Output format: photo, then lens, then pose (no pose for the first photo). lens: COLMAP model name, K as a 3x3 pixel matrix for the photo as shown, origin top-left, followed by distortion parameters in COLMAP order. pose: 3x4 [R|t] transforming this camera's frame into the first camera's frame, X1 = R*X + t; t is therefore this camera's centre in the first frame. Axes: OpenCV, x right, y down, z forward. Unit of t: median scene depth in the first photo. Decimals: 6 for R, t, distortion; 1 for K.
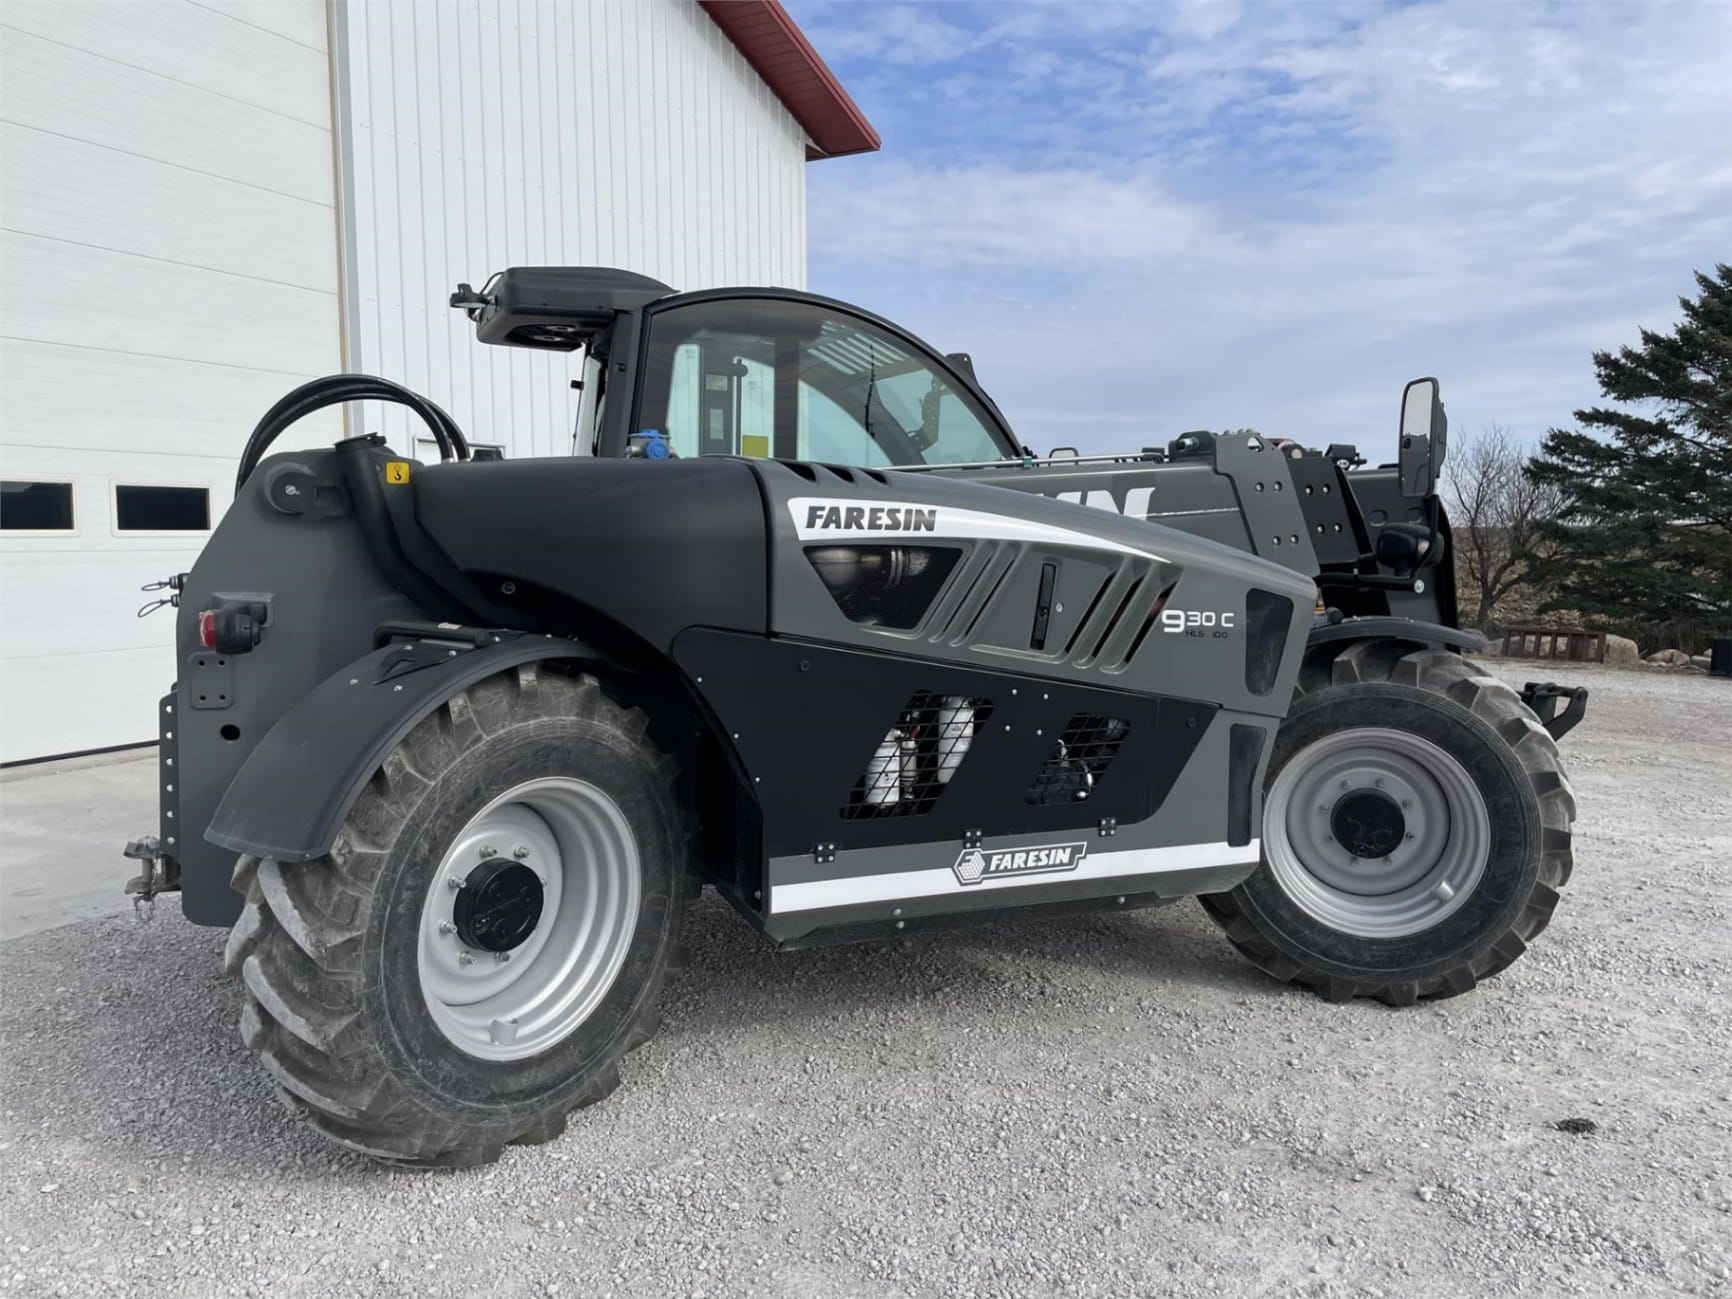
lens RADIAL K [[1310.0, 0, 879.3], [0, 1310.0, 640.6], [0, 0, 1]] dist [0.096862, -0.115629]
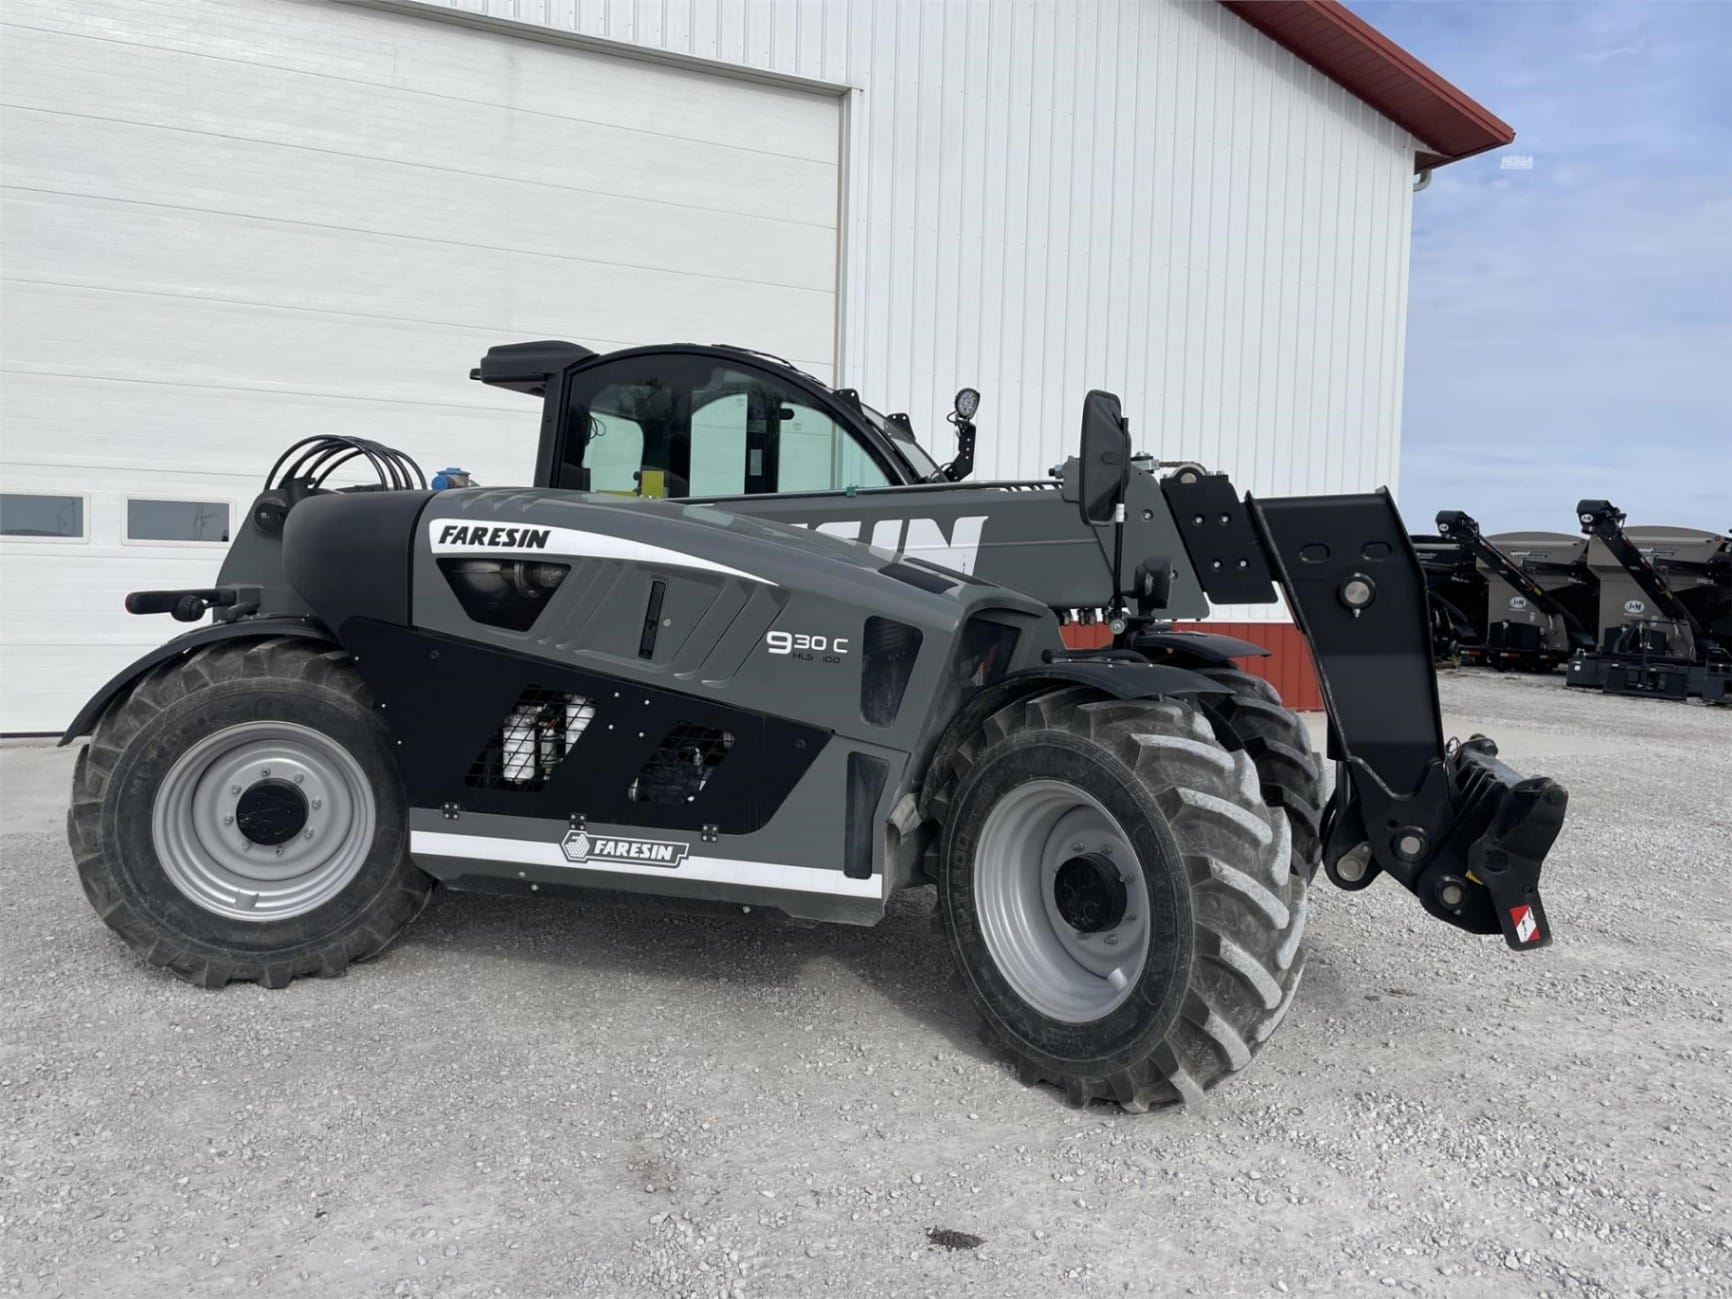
lens RADIAL K [[1310.0, 0, 856.8], [0, 1310.0, 636.6], [0, 0, 1]] dist [0.096862, -0.115629]
pose [[0.783265, 0.054168, -0.619324, 0.943148], [-0.075984, 0.997069, -0.008891, -0.015584], [0.617028, 0.054022, 0.785085, 0.247186]]
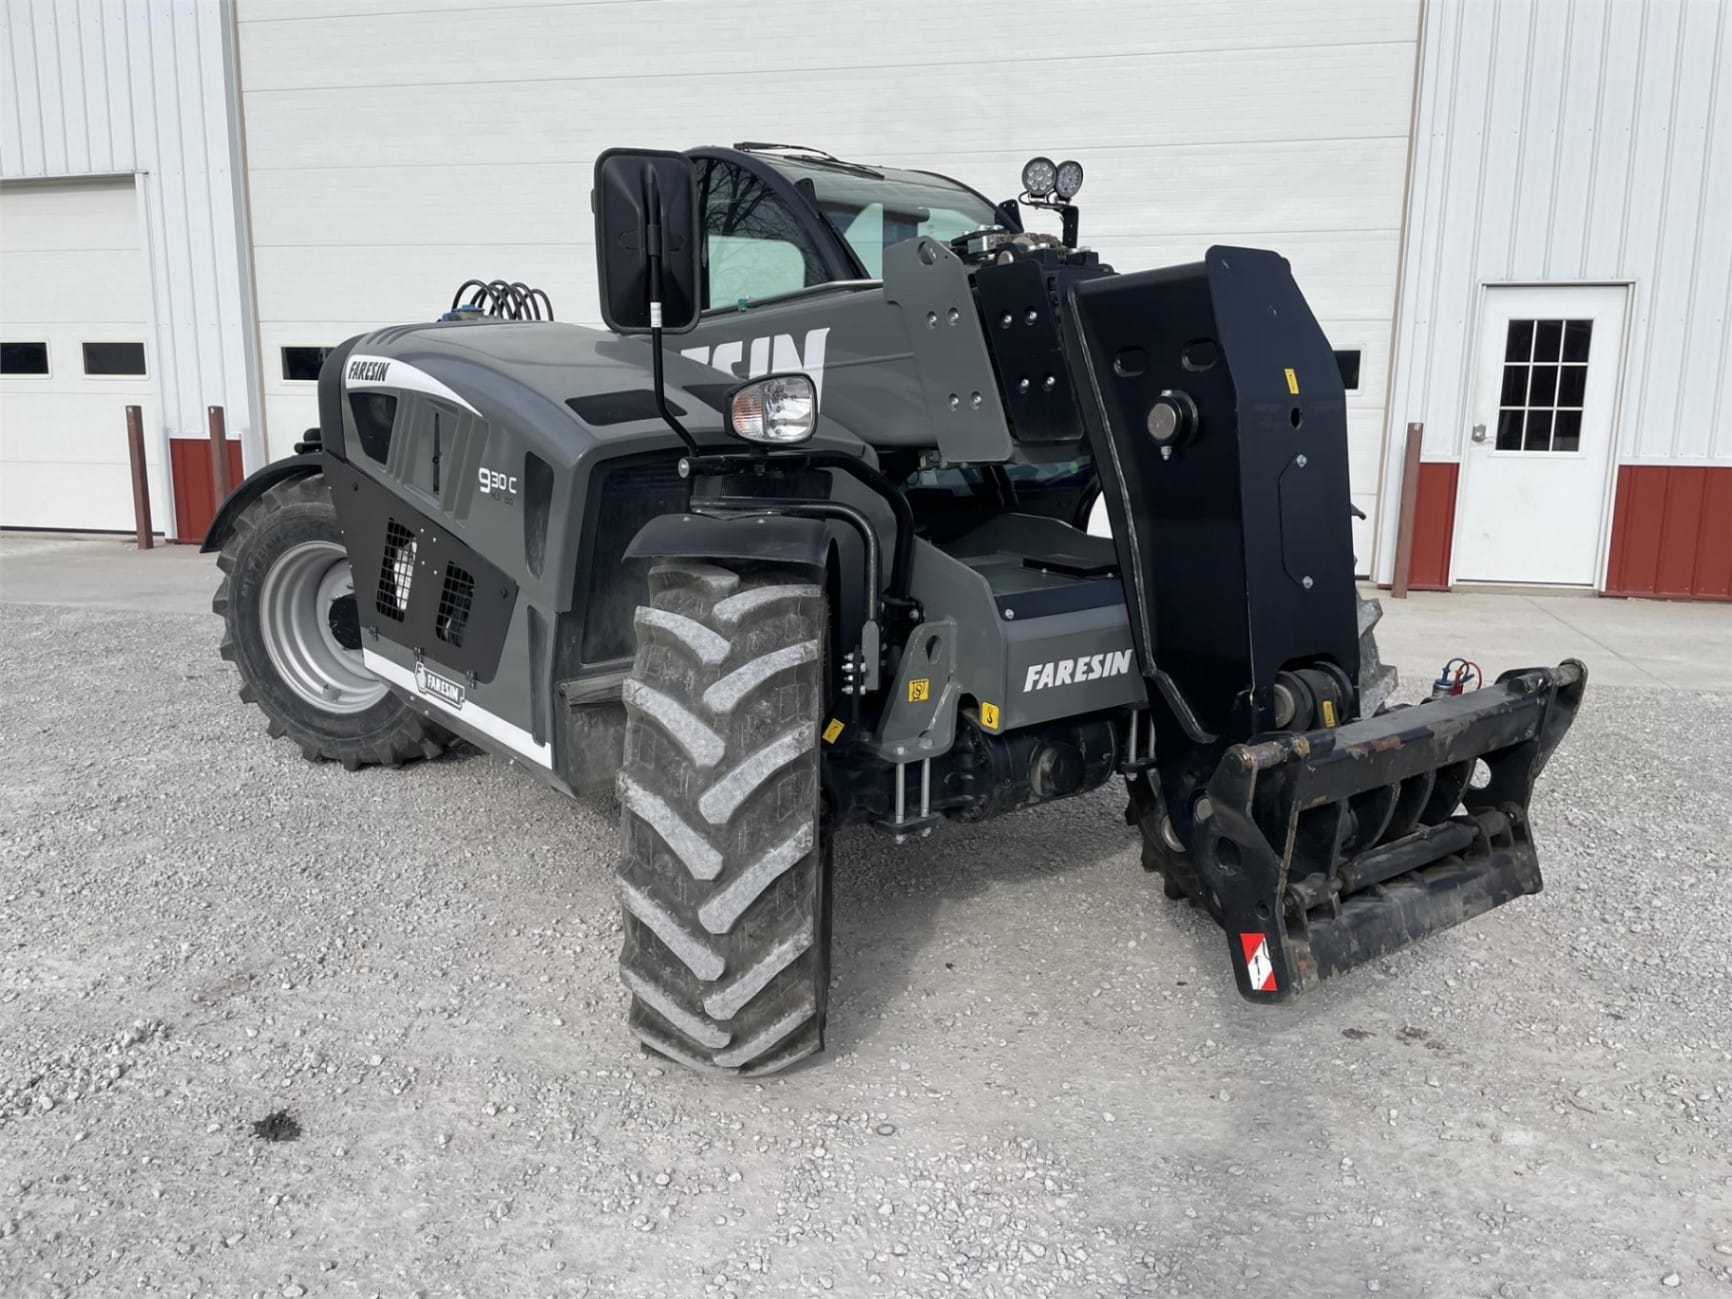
lens RADIAL K [[1310.0, 0, 873.9], [0, 1310.0, 649.6], [0, 0, 1]] dist [0.096862, -0.115629]
pose [[0.245649, 0.187019, -0.951147, 1.262291], [-0.084027, 0.981627, 0.171311, -0.084445], [0.965710, 0.037840, 0.256850, 1.077270]]
